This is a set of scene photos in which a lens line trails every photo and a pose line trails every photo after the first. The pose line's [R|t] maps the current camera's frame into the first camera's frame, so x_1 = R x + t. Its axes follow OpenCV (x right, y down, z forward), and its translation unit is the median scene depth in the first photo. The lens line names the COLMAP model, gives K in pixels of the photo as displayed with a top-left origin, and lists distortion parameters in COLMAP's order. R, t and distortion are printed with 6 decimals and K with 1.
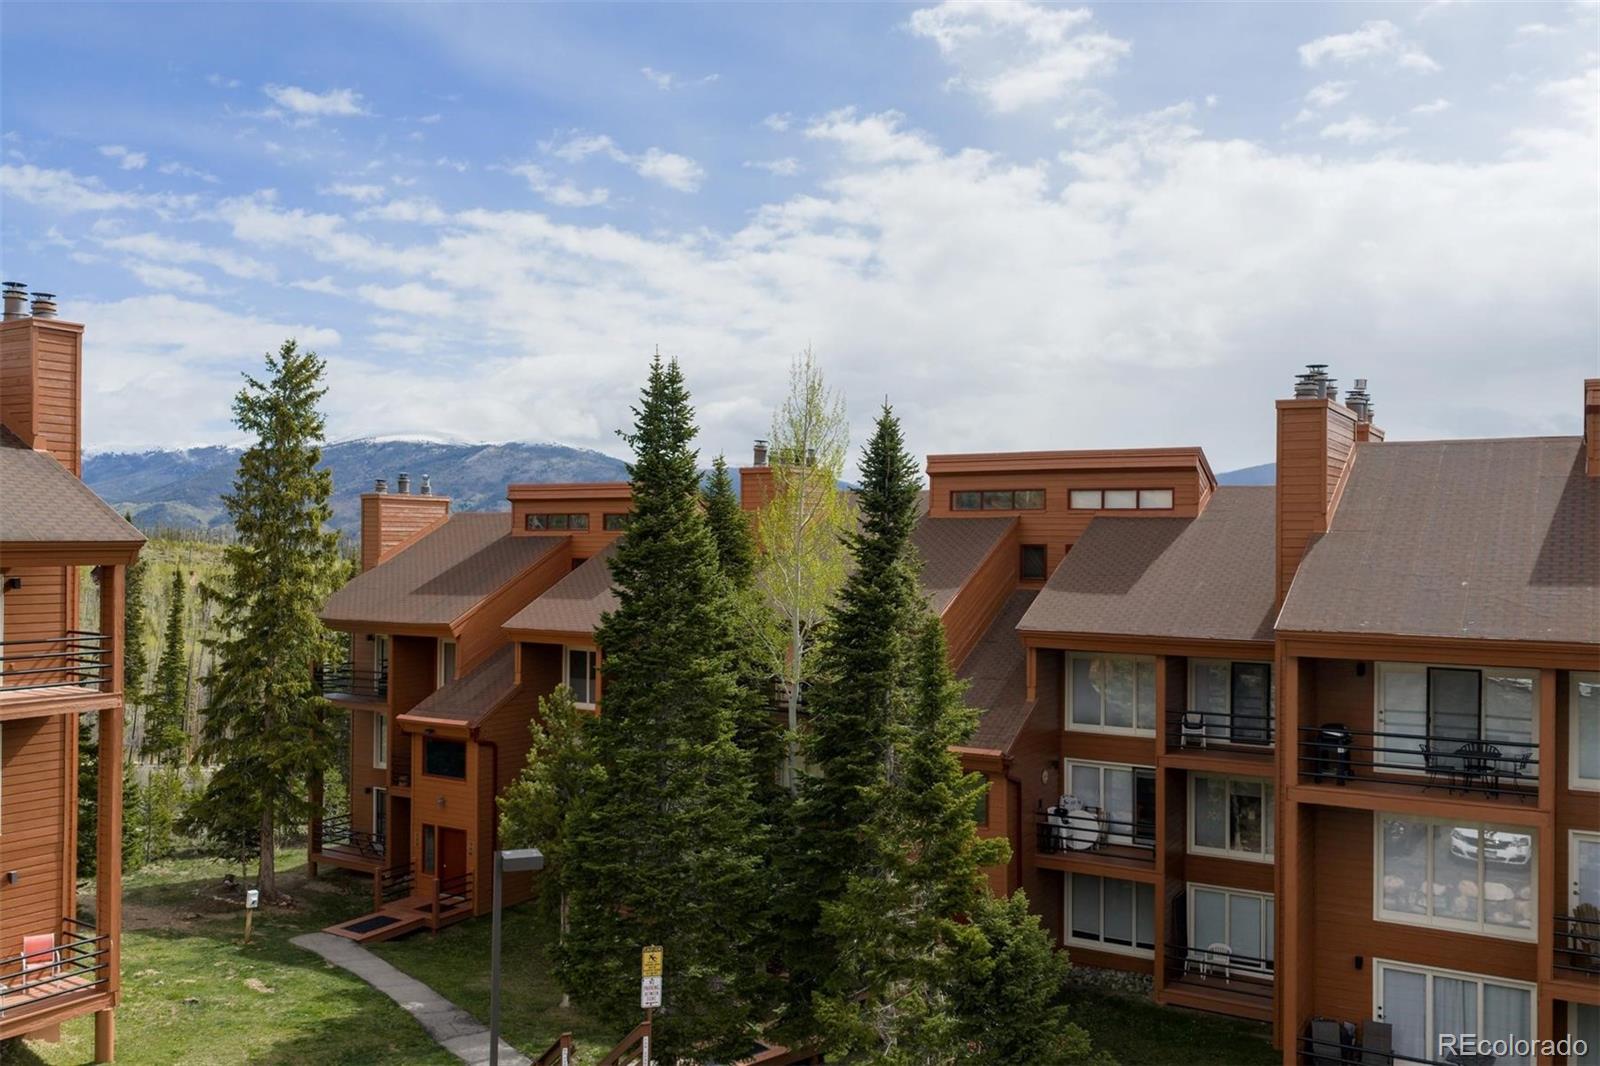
lens RADIAL K [[1334.8, 0, 794.7], [0, 1334.8, 531.0], [0, 0, 1]] dist [0.026869, -0.030817]
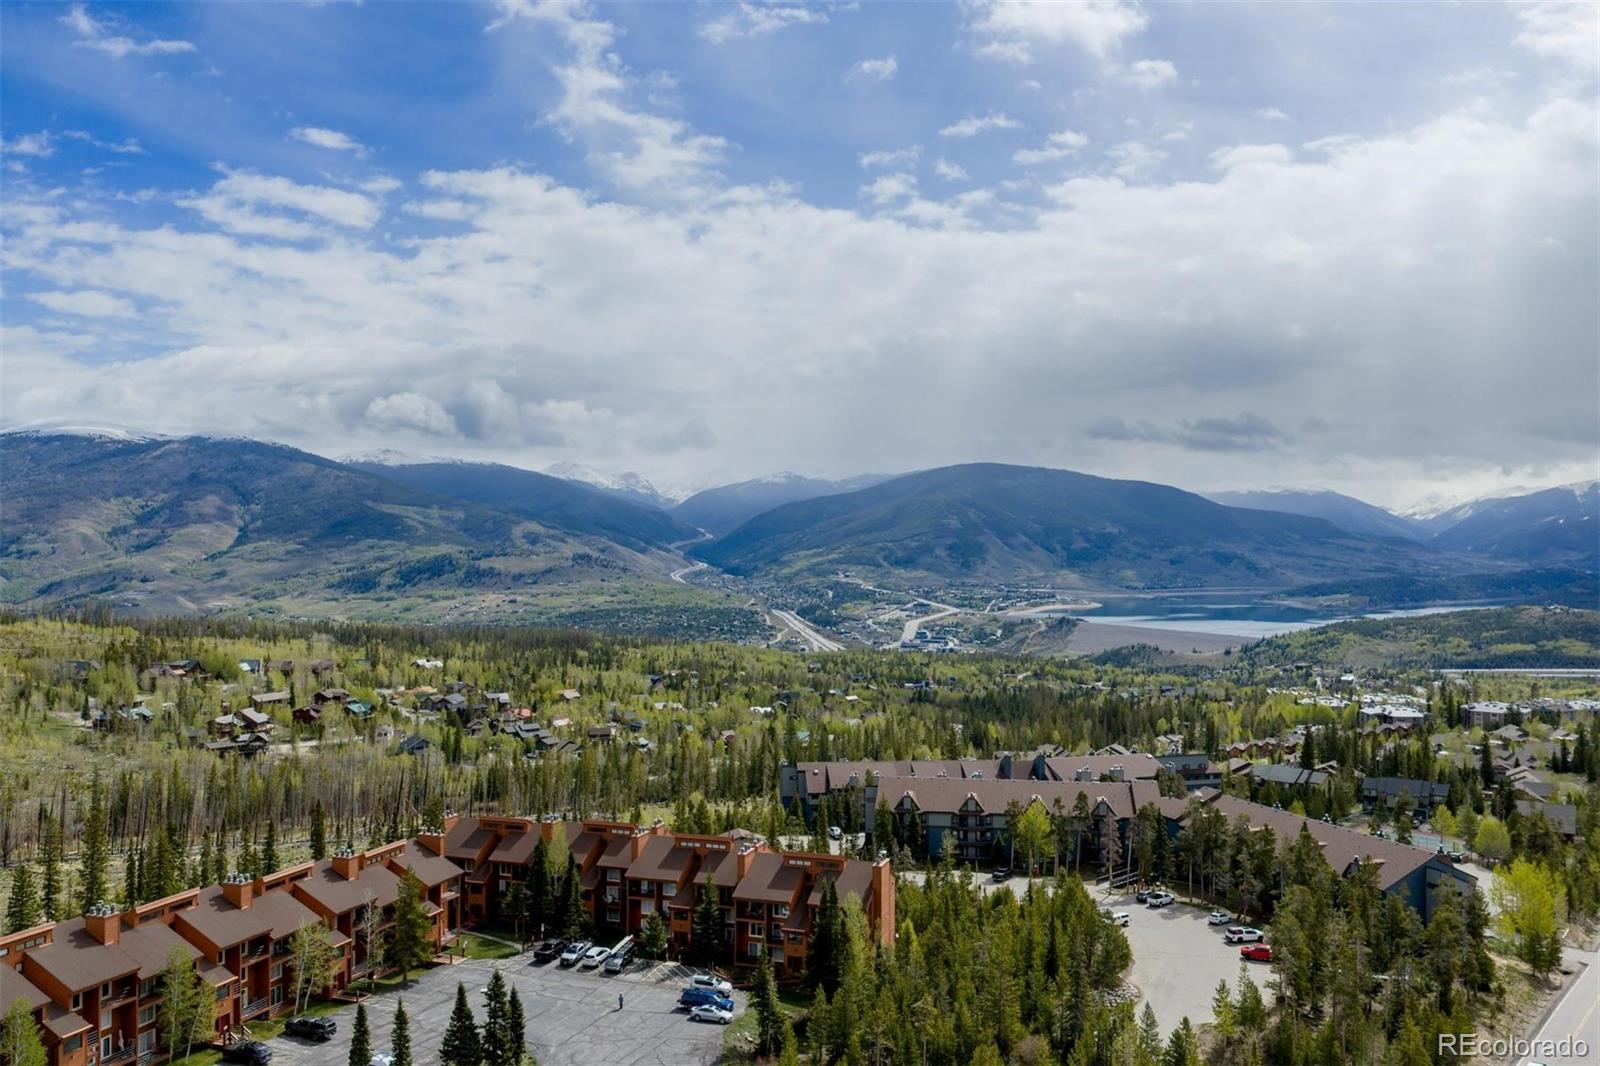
lens RADIAL K [[1334.8, 0, 793.6], [0, 1334.8, 528.4], [0, 0, 1]] dist [0.026869, -0.030817]
pose [[0.977105, -0.007244, 0.212635, -0.197361], [0.005907, 0.999959, 0.006921, -1.295702], [-0.212676, -0.005506, 0.977107, -4.393252]]
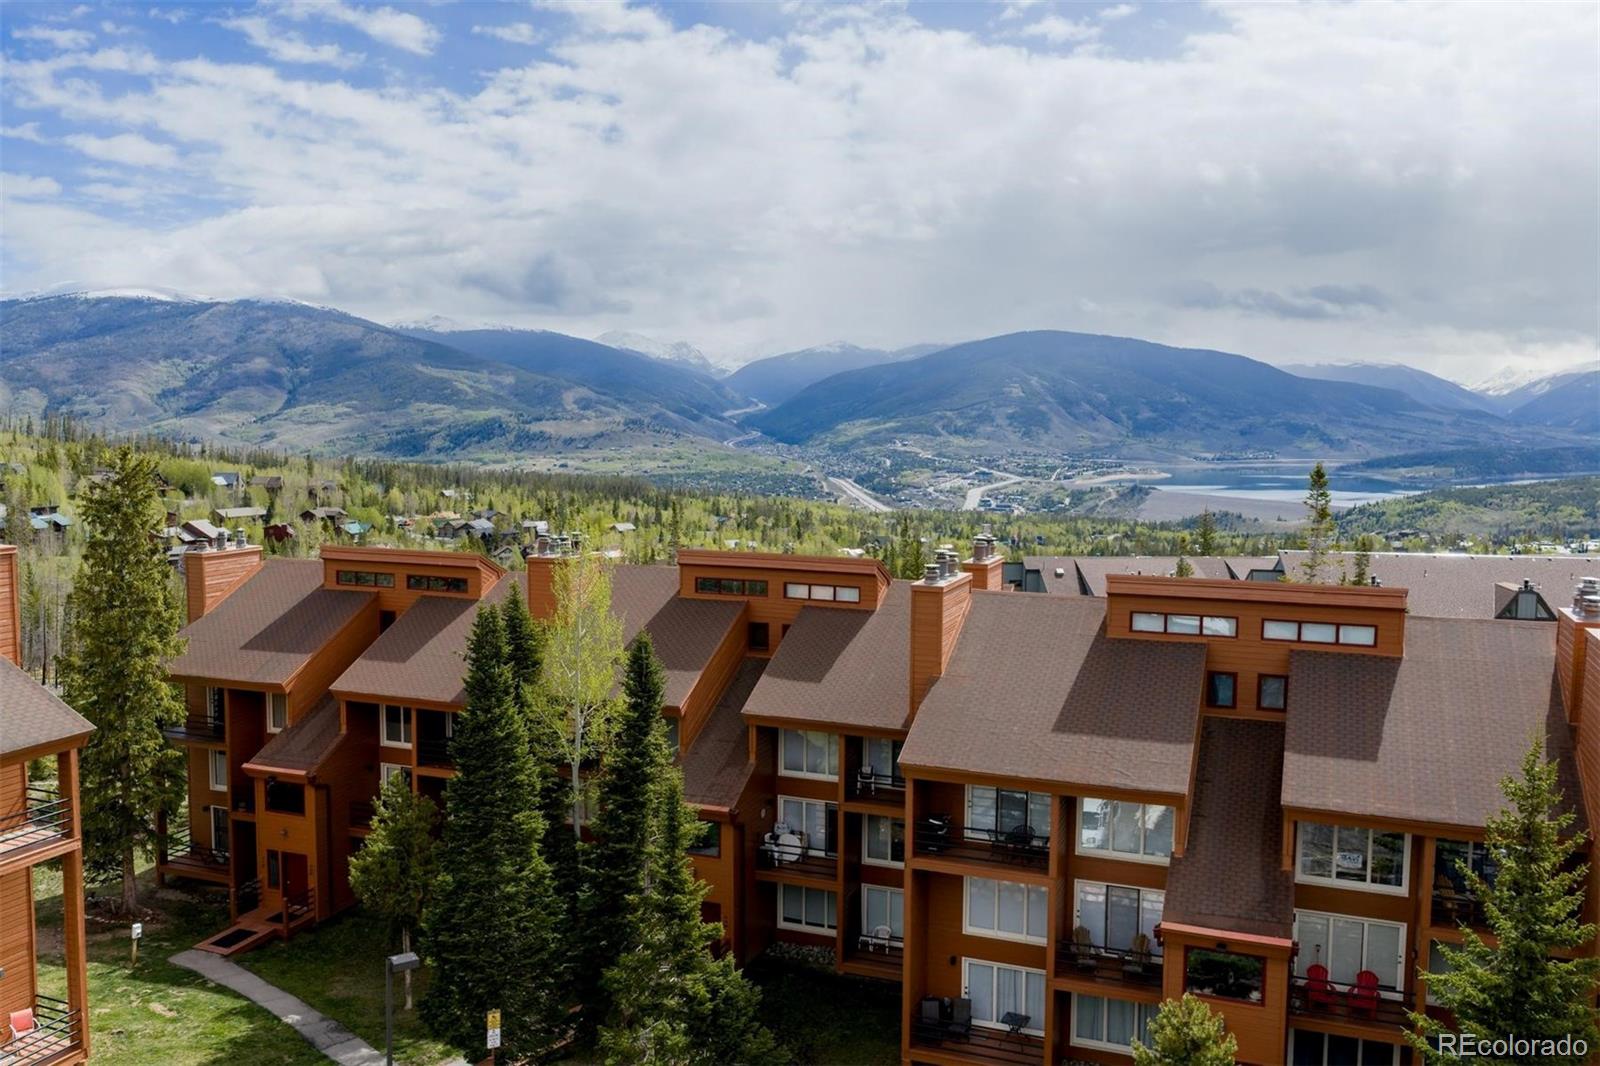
lens RADIAL K [[1334.8, 0, 792.6], [0, 1334.8, 535.6], [0, 0, 1]] dist [0.026869, -0.030817]
pose [[0.984705, -0.018823, 0.173209, -0.014365], [0.000459, 0.994424, 0.105459, -0.236108], [-0.174228, -0.103766, 0.979223, -0.307418]]
